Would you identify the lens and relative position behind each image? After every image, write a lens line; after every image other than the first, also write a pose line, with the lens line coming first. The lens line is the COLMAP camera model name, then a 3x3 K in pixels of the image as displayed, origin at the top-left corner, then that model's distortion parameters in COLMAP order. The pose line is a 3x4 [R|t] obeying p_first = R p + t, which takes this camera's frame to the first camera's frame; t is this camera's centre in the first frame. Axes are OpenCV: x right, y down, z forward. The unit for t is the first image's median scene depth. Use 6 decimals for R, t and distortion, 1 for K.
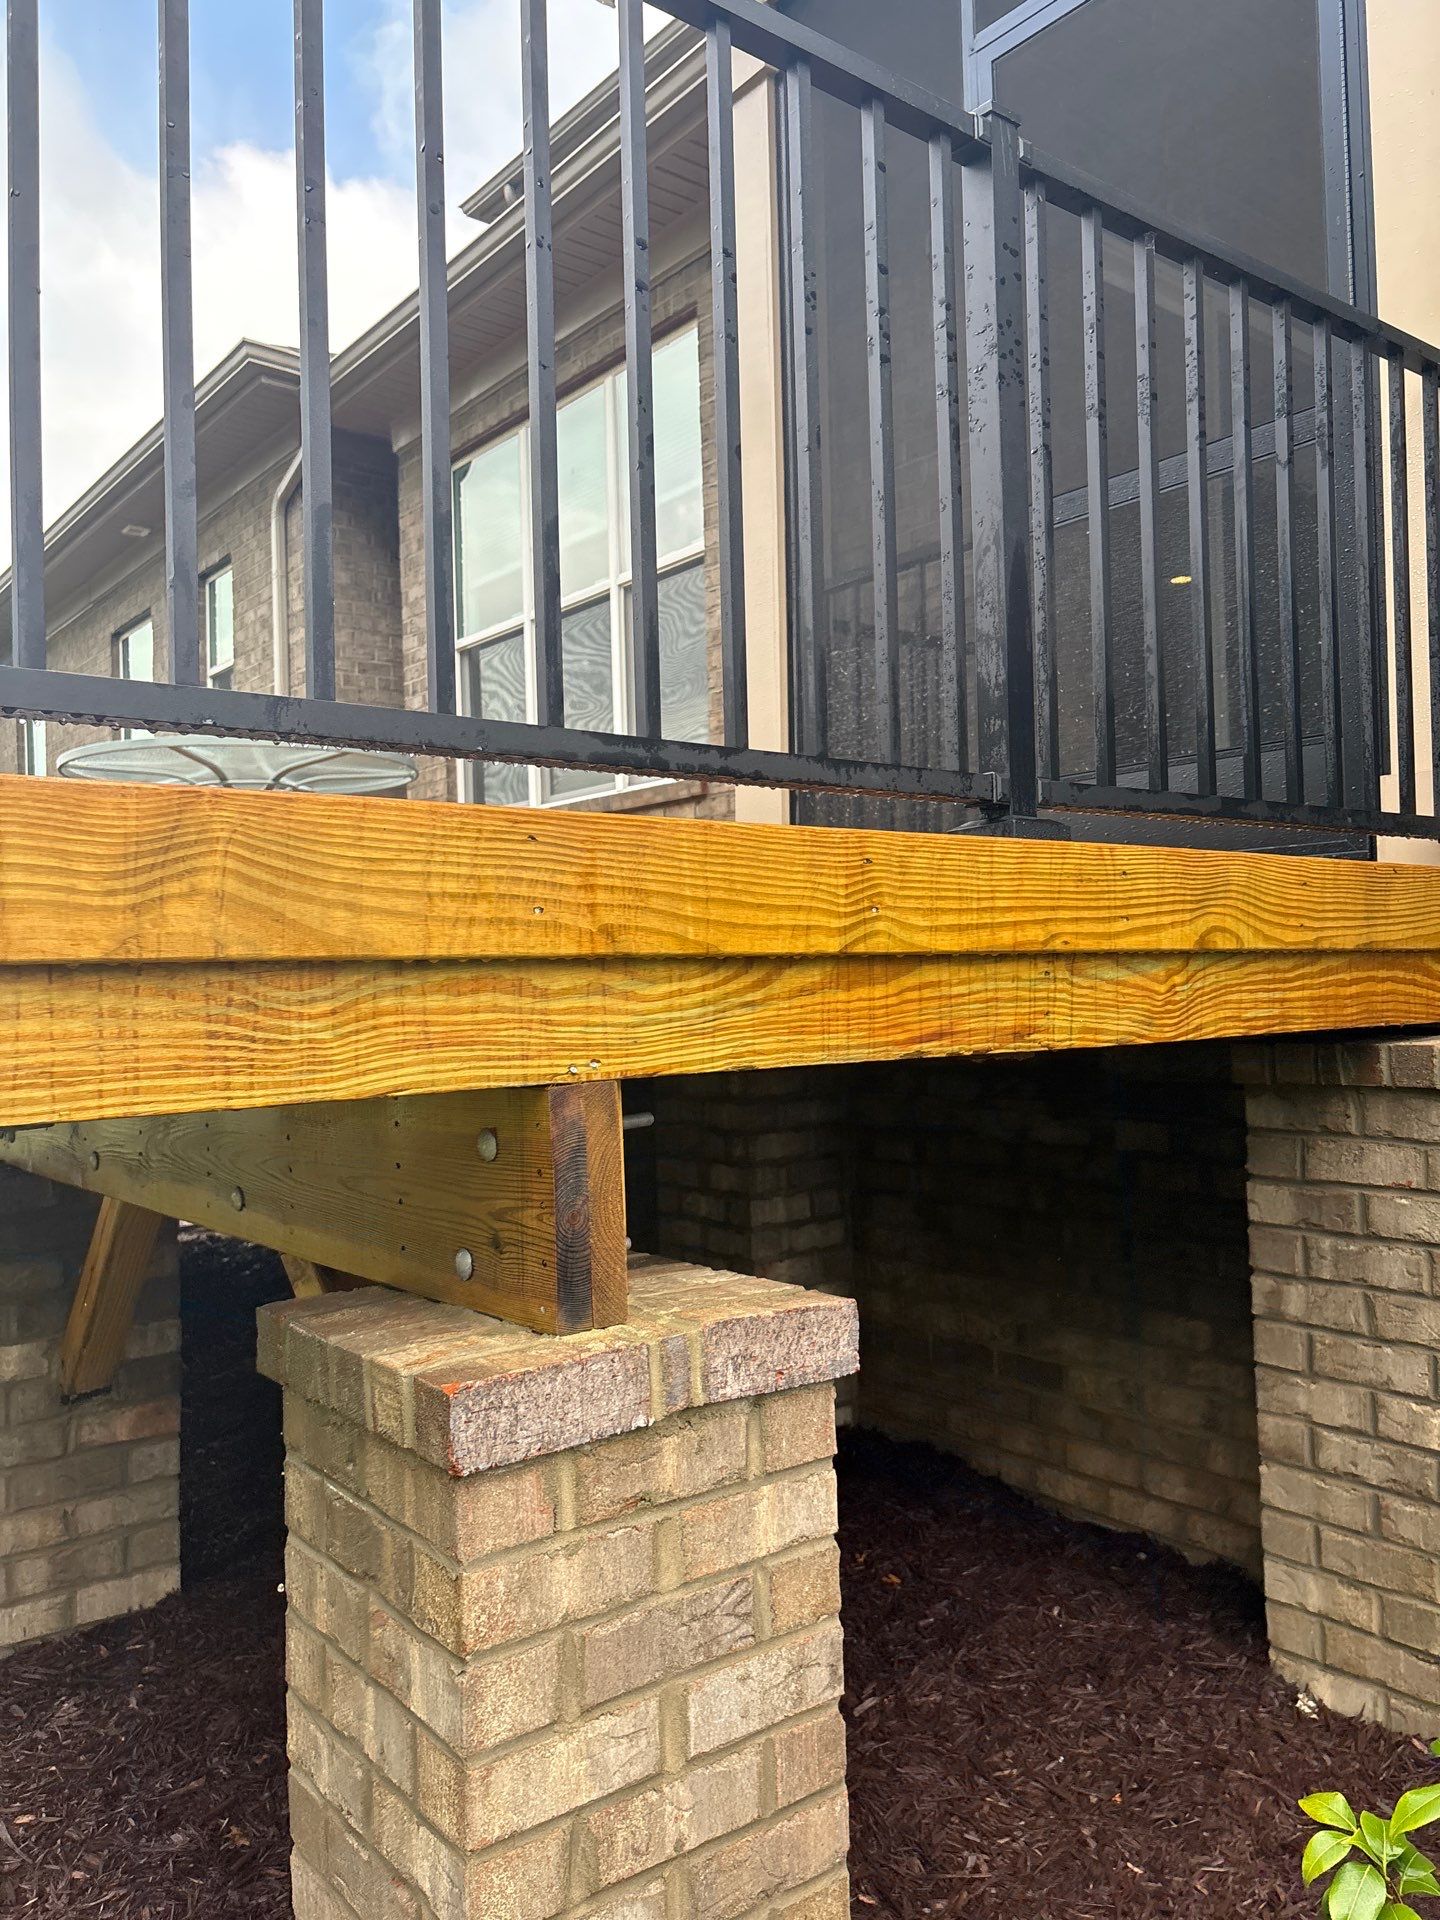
lens RADIAL K [[1450.1, 0, 719.7], [0, 1450.1, 946.5], [0, 0, 1]] dist [0.040253, -0.028215]
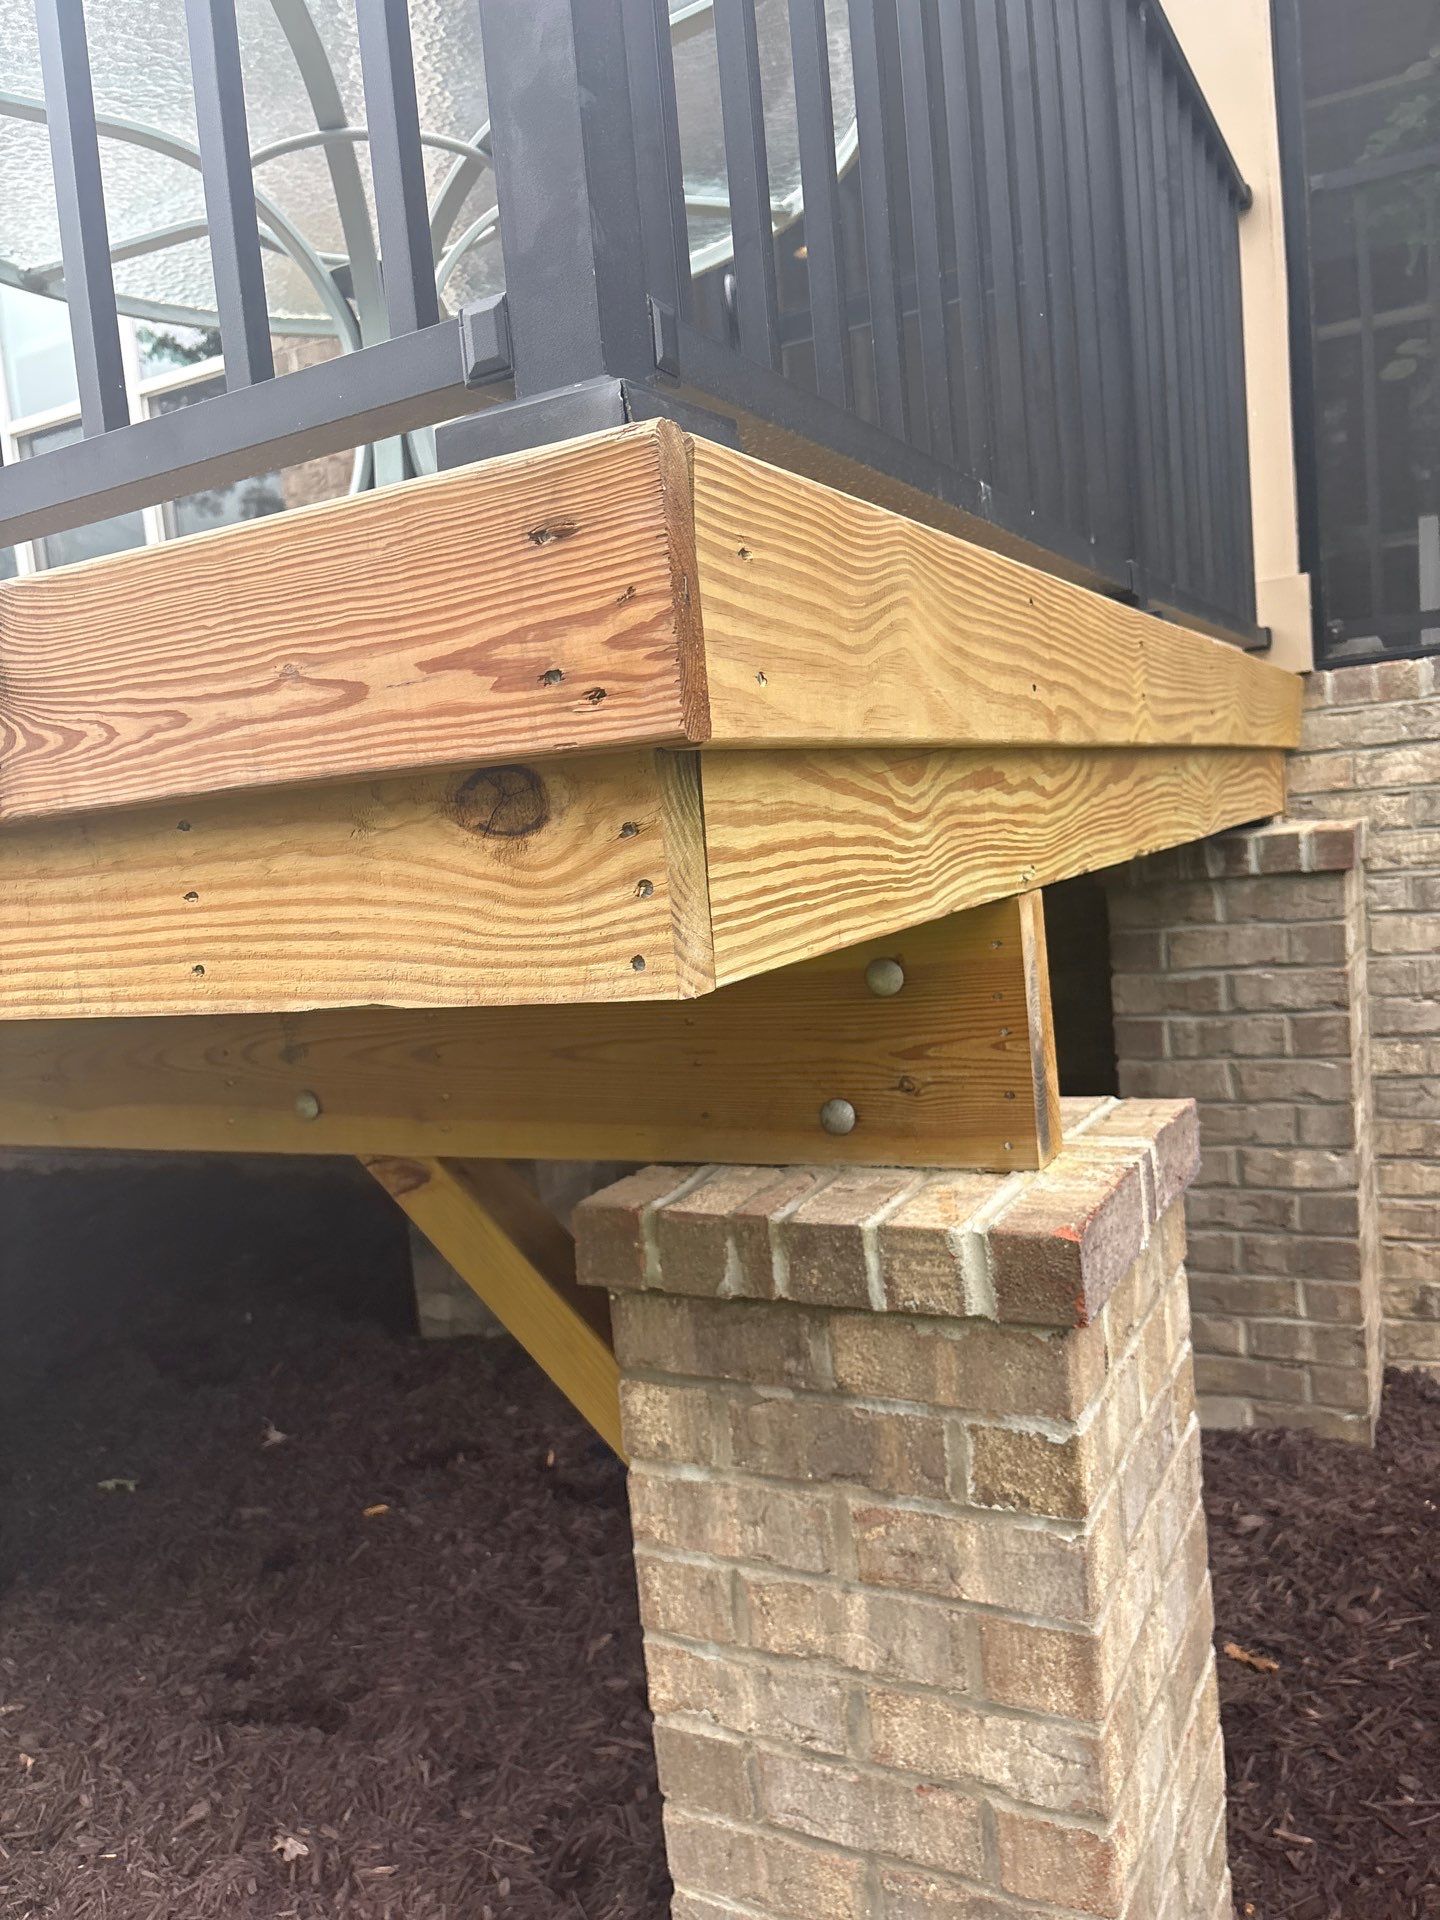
lens RADIAL K [[1447.8, 0, 721.5], [0, 1447.8, 972.5], [0, 0, 1]] dist [0.034382, 0.005388]
pose [[0.917949, -0.104405, 0.382714, -0.342406], [0.064910, 0.991273, 0.114735, 0.017291], [-0.391353, -0.080479, 0.916715, 0.146168]]
